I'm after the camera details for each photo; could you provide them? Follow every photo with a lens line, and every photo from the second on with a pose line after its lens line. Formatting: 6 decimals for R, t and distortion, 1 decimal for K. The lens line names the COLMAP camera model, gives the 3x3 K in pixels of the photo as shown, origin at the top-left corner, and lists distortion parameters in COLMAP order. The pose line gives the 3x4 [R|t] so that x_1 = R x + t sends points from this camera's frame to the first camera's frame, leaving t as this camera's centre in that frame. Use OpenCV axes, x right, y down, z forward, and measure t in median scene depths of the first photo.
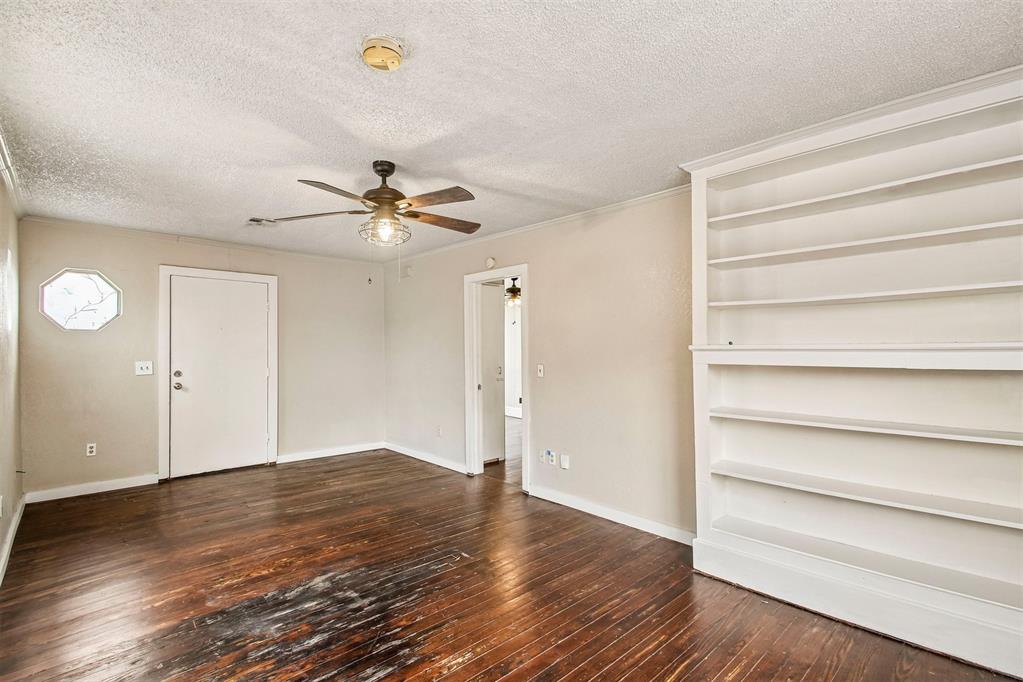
lens RADIAL K [[471.5, 0, 505.1], [0, 471.5, 345.3], [0, 0, 1]] dist [0.015133, -0.018965]
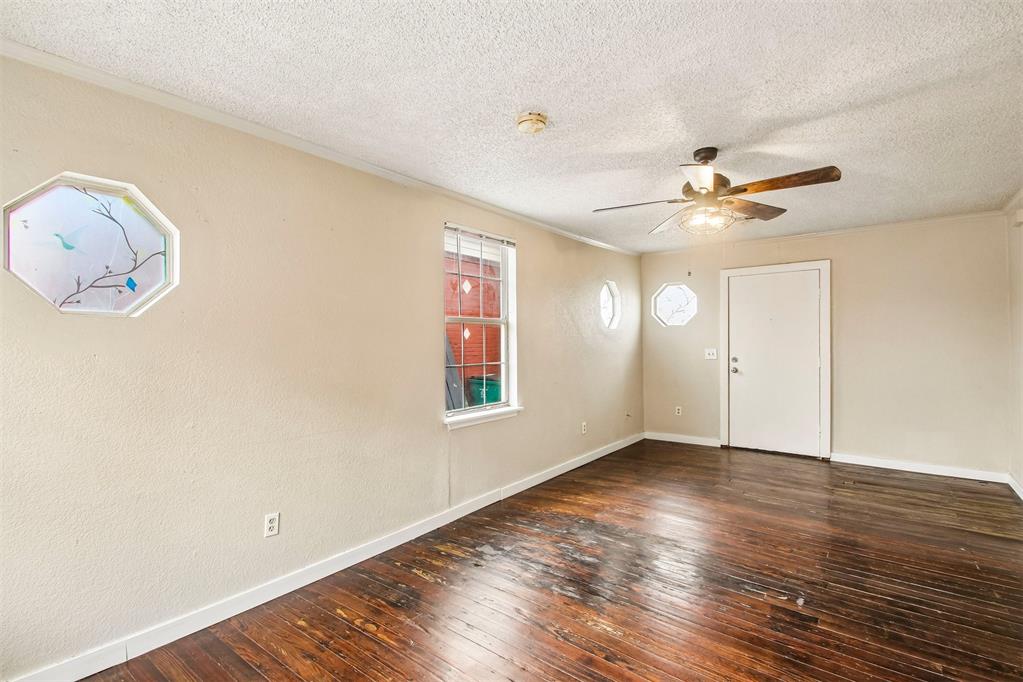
lens RADIAL K [[471.5, 0, 505.1], [0, 471.5, 345.3], [0, 0, 1]] dist [0.015133, -0.018965]
pose [[0.147411, 0.009604, -0.989029, 0.424676], [0.016212, 0.999795, 0.012125, 0.000791], [0.988942, -0.017821, 0.147225, 0.282513]]
